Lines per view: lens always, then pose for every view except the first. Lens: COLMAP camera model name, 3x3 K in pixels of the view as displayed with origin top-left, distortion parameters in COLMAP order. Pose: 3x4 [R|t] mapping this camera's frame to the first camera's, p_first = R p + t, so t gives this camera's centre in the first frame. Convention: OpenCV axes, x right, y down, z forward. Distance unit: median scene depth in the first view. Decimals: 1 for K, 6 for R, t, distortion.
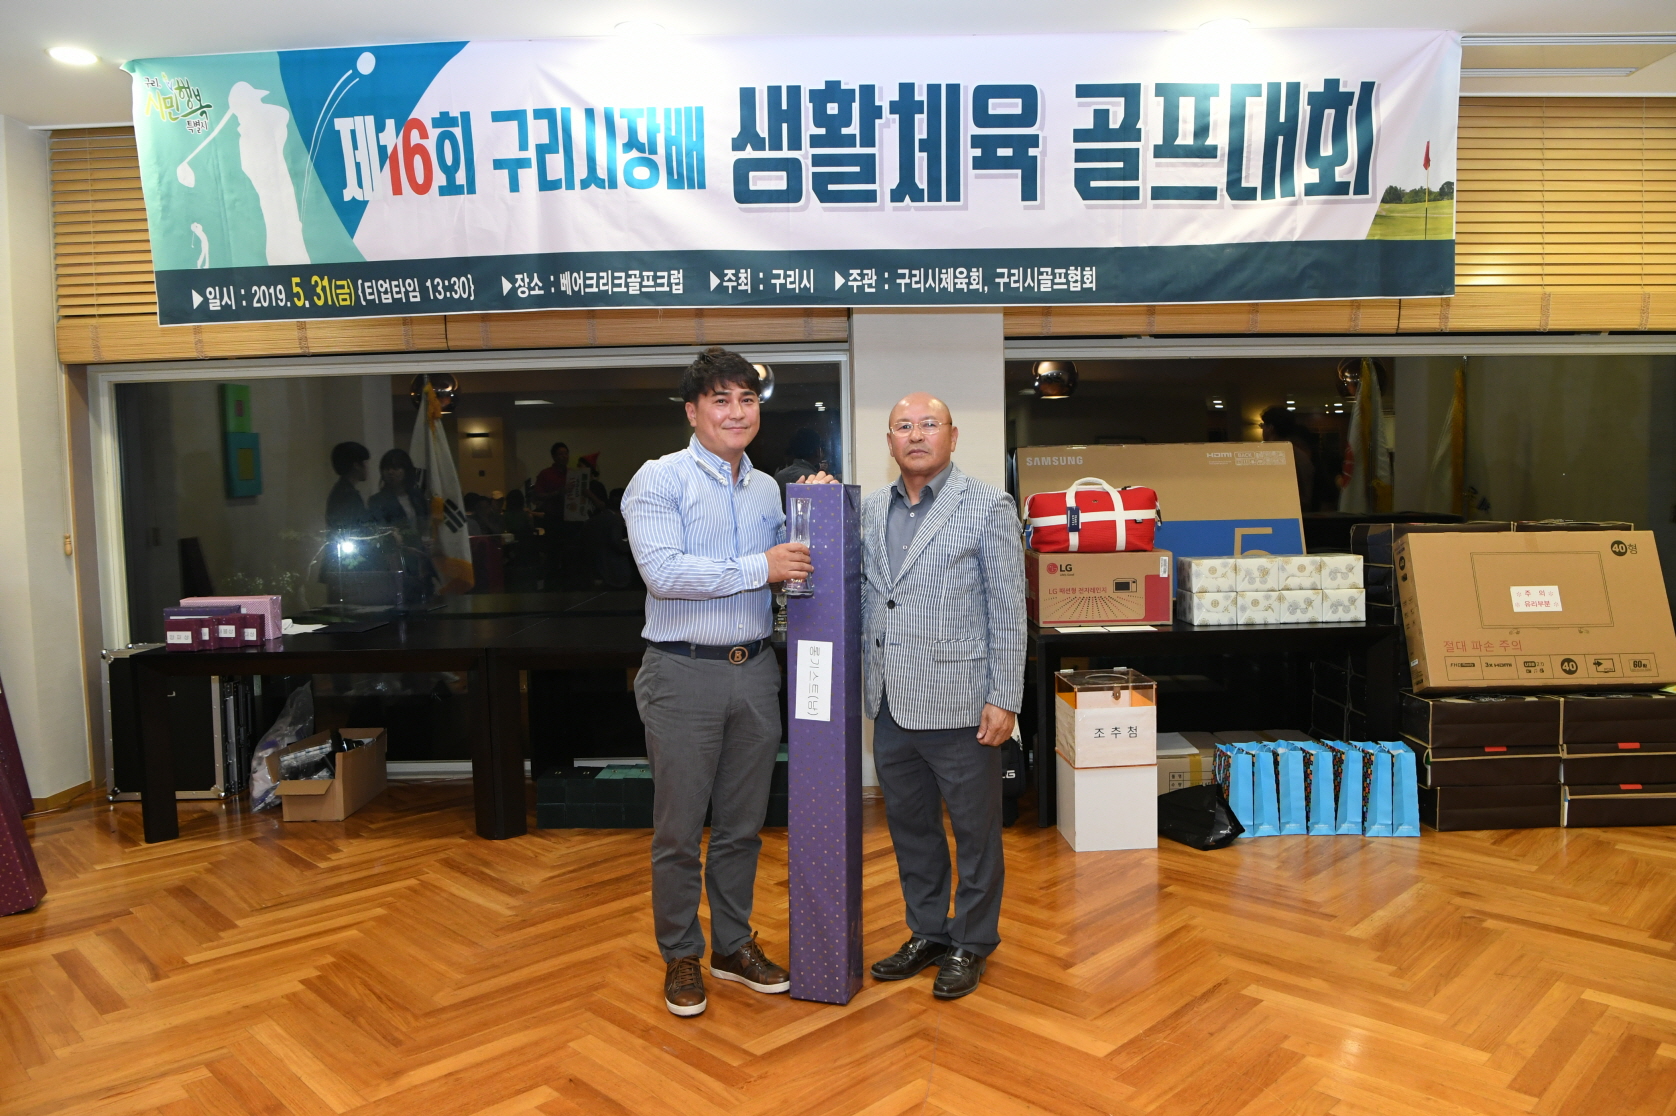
lens RADIAL K [[1197.8, 0, 846.9], [0, 1197.8, 565.7], [0, 0, 1]] dist [-0.057817, 0.006203]
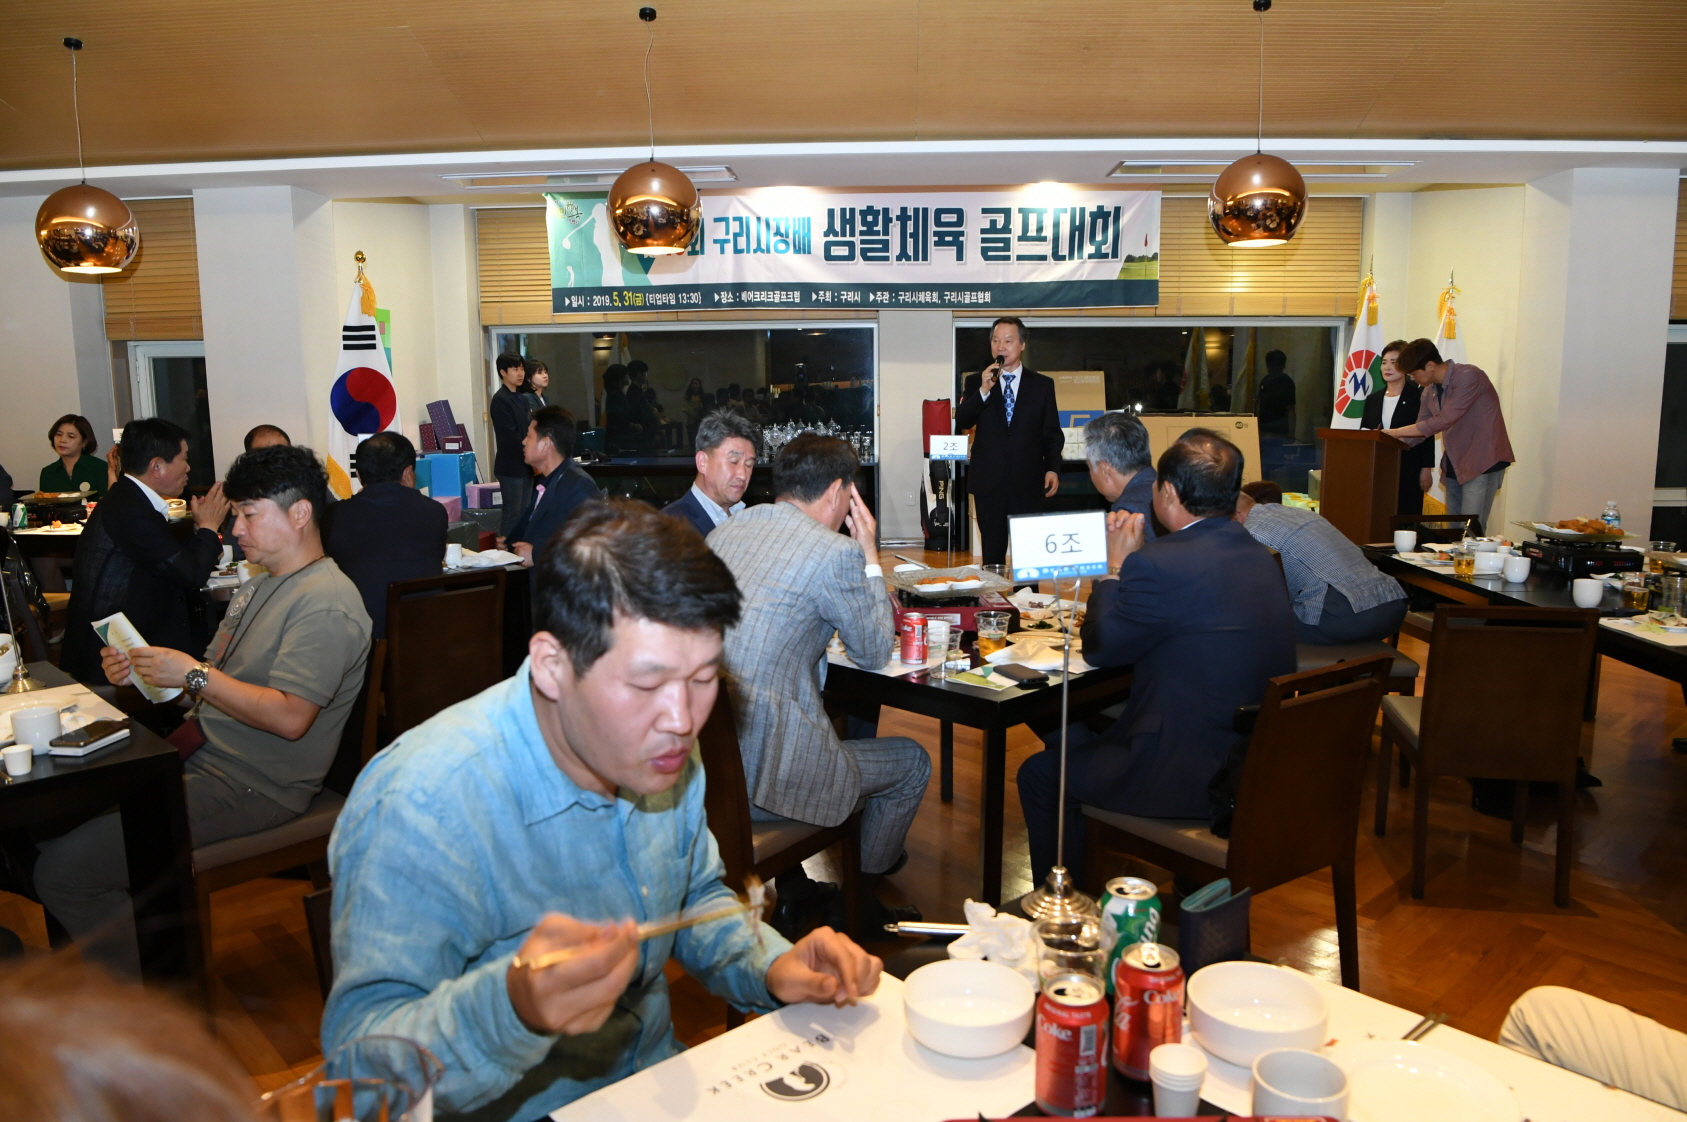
lens RADIAL K [[1176.6, 0, 852.3], [0, 1176.6, 572.8], [0, 0, 1]] dist [-0.067423, 0.011028]
pose [[0.999478, 0.014828, -0.028691, 0.026921], [-0.012172, 0.995808, 0.090658, 0.070026], [0.029915, -0.090261, 0.995469, -1.194529]]
